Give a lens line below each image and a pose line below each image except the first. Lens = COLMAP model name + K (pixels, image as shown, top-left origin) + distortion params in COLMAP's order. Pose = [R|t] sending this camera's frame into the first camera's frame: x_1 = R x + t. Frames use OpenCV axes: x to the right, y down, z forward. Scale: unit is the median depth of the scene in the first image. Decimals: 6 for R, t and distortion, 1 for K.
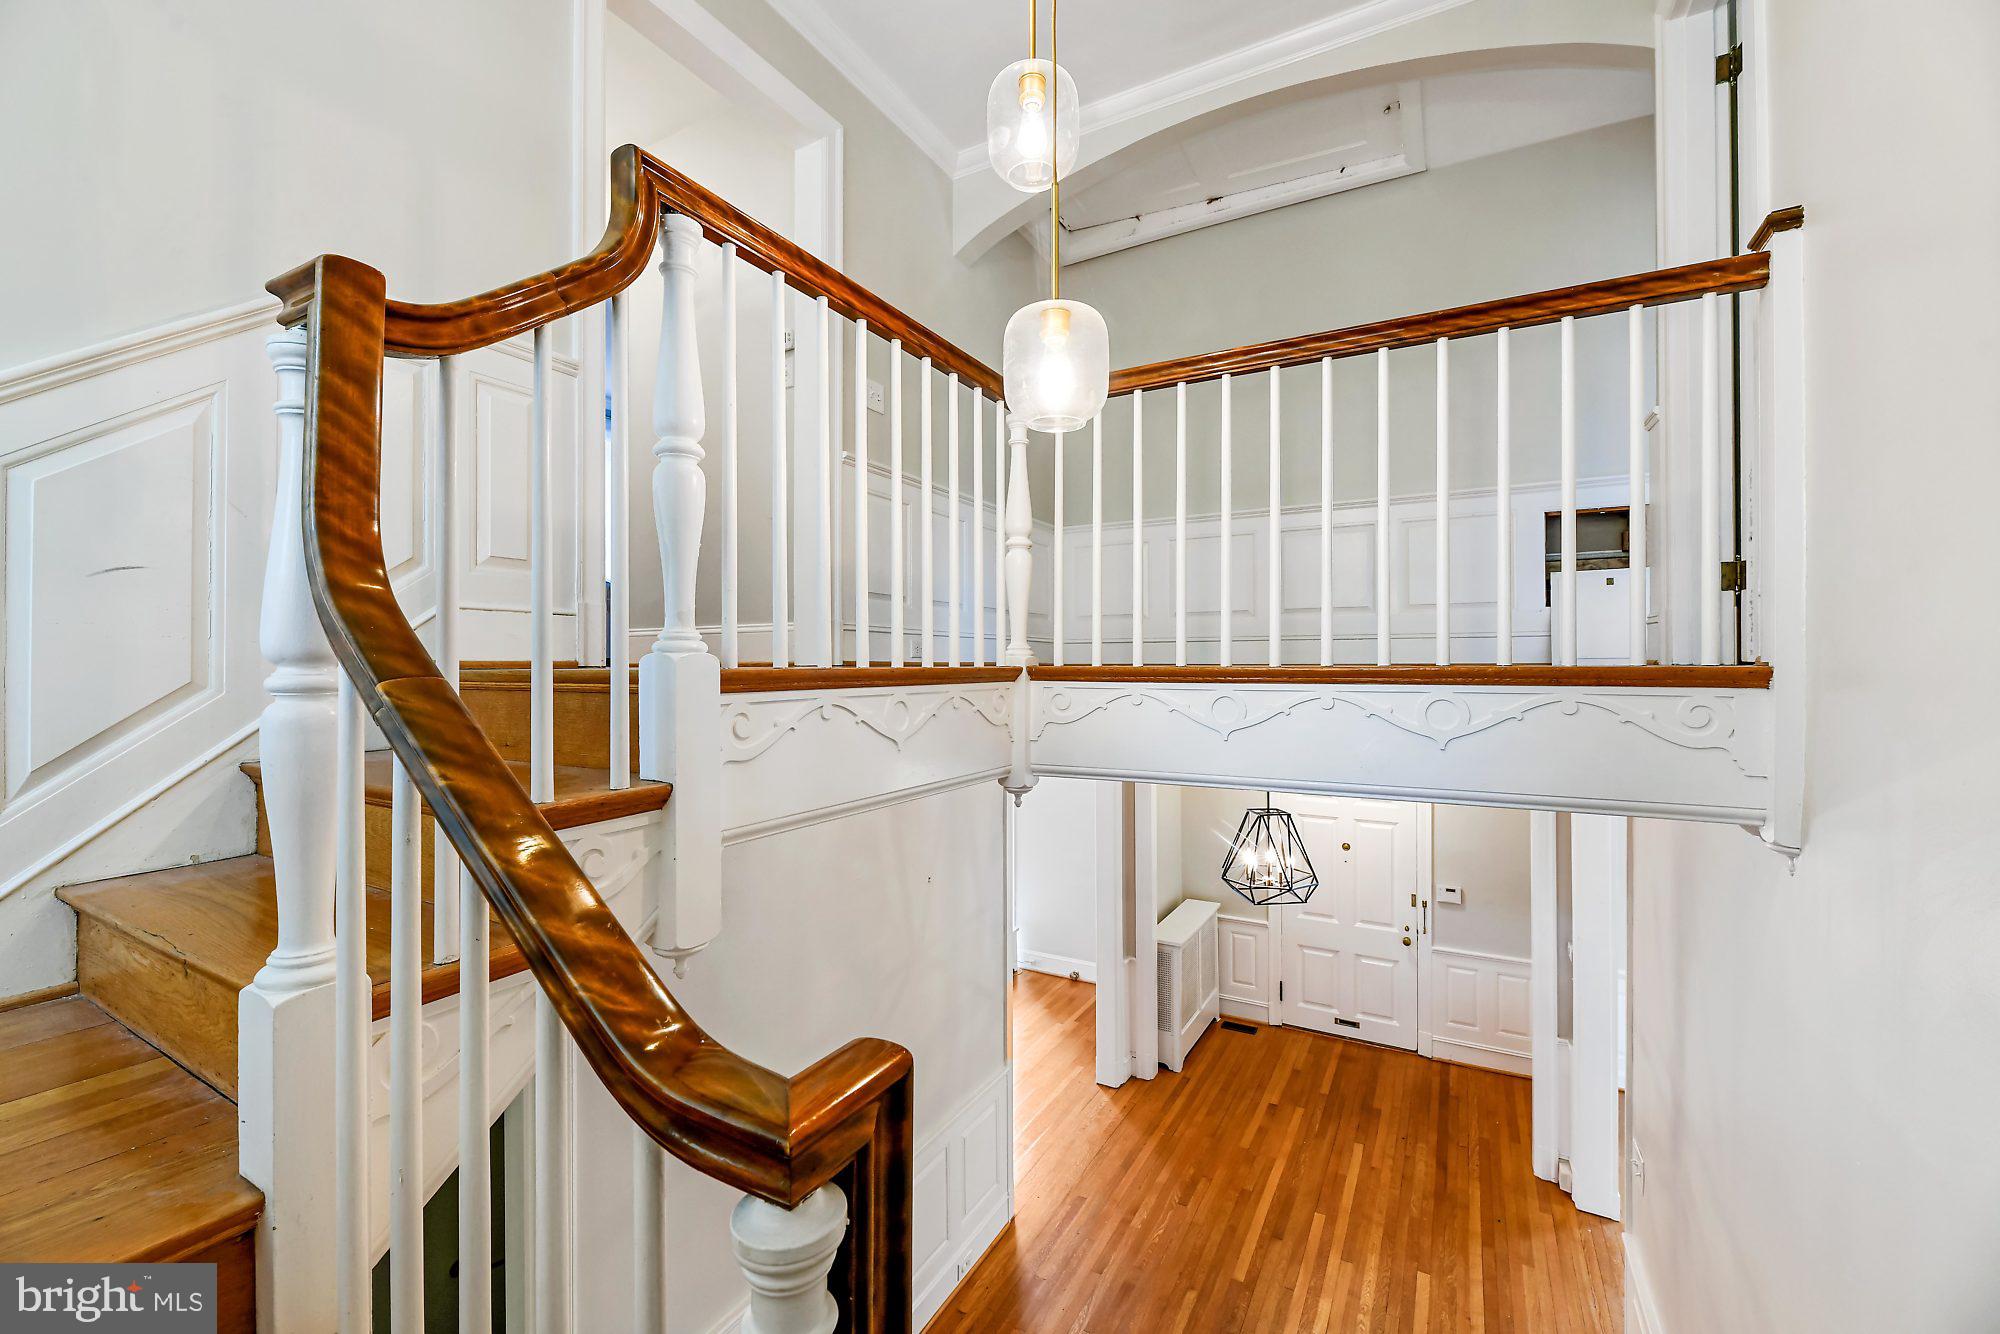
lens RADIAL K [[816.1, 0, 988.5], [0, 816.1, 665.3], [0, 0, 1]] dist [0.002013, -0.002211]
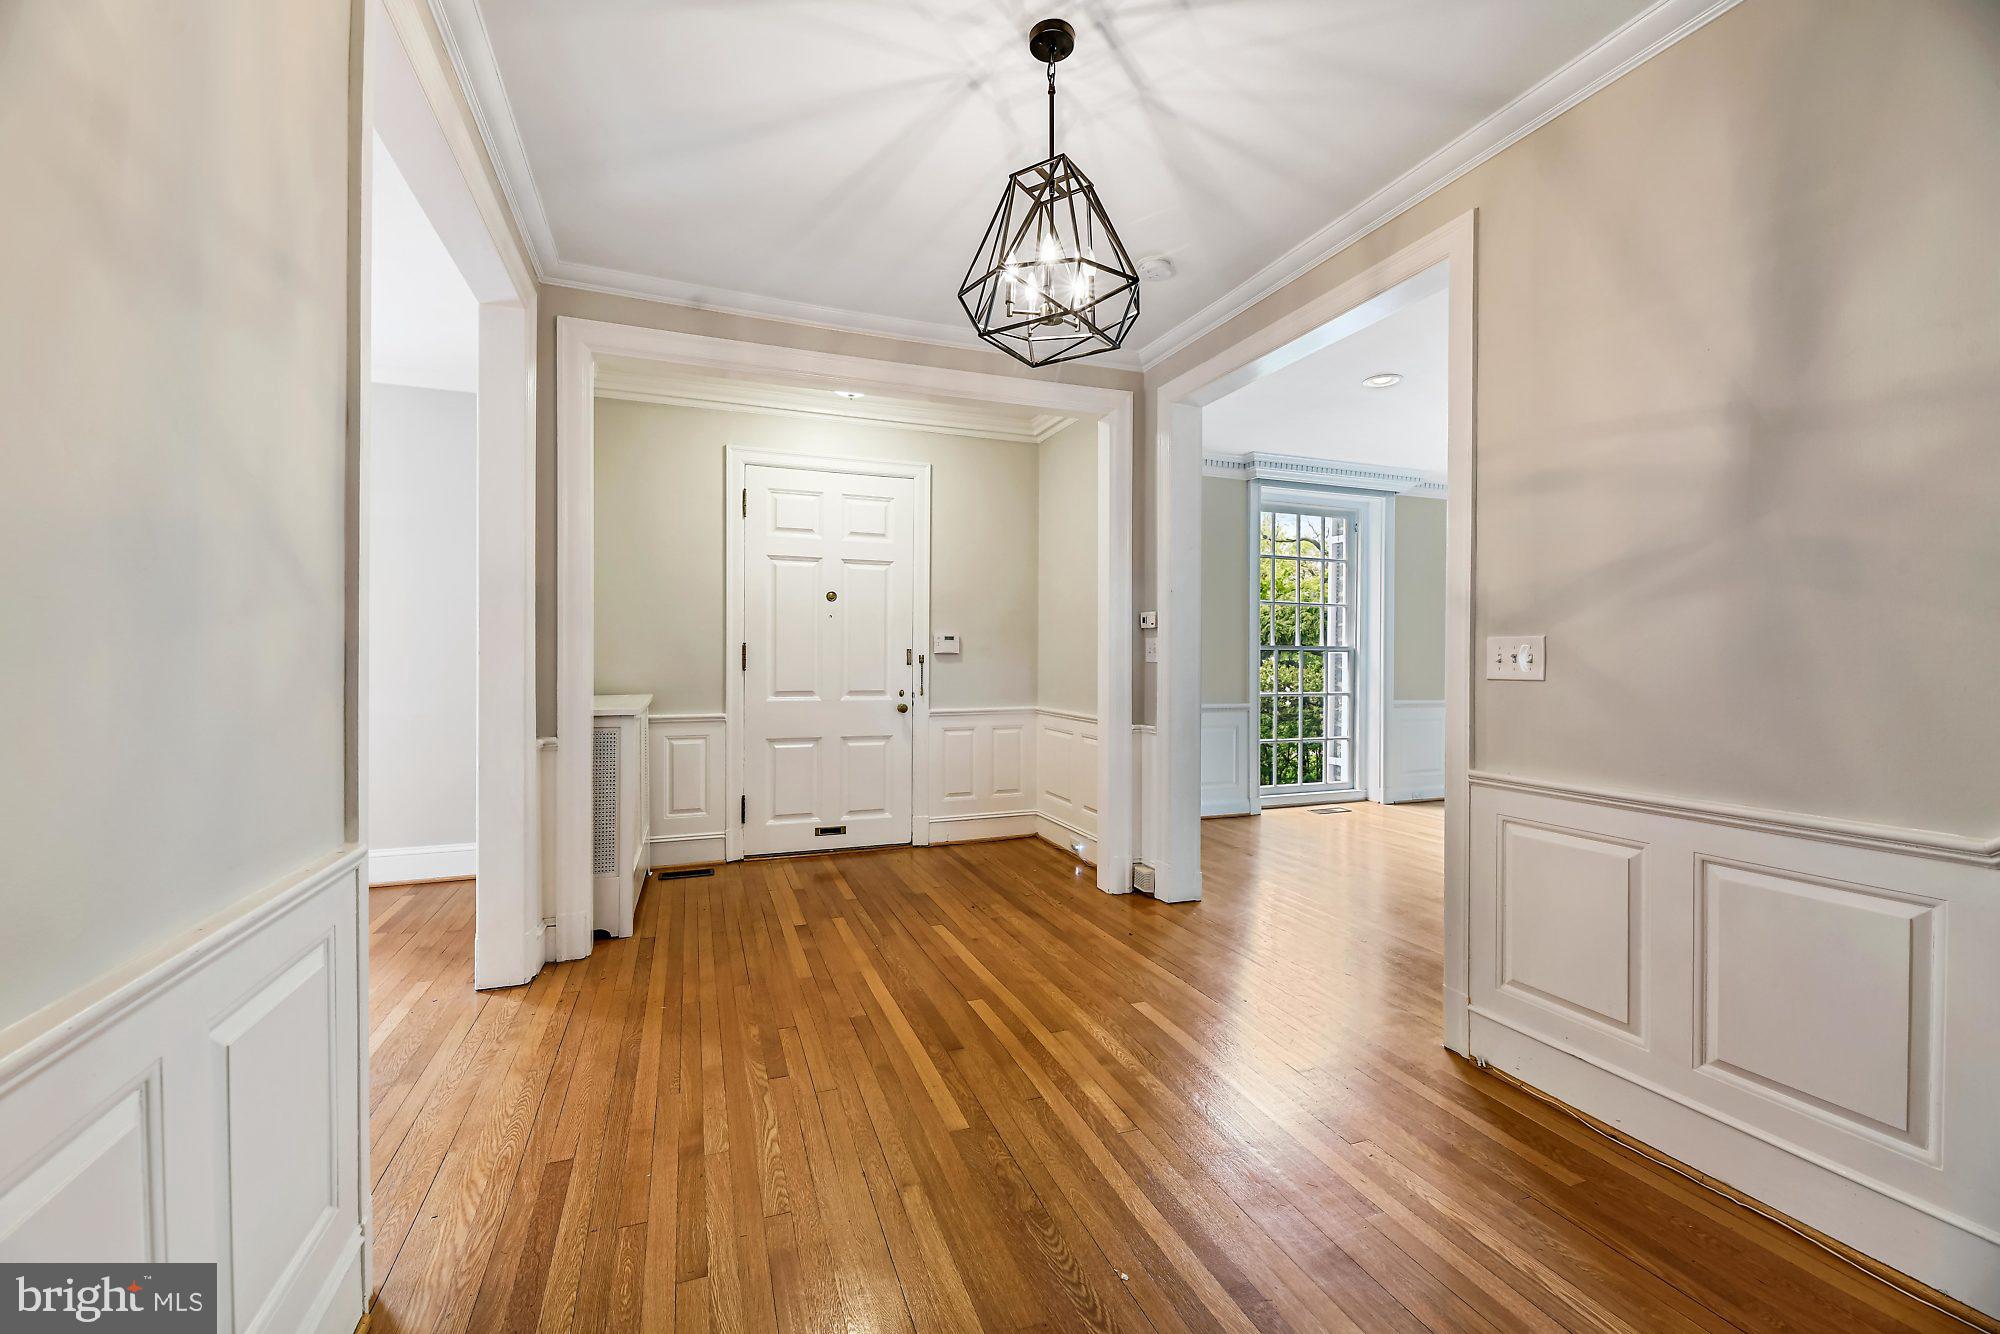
lens RADIAL K [[816.1, 0, 1000.6], [0, 816.1, 662.3], [0, 0, 1]] dist [0.002013, -0.002211]
pose [[0.632204, 0.005617, 0.774782, -0.053559], [-0.007443, 0.999972, -0.001176, 0.327299], [-0.774766, -0.005023, 0.632228, 0.467271]]
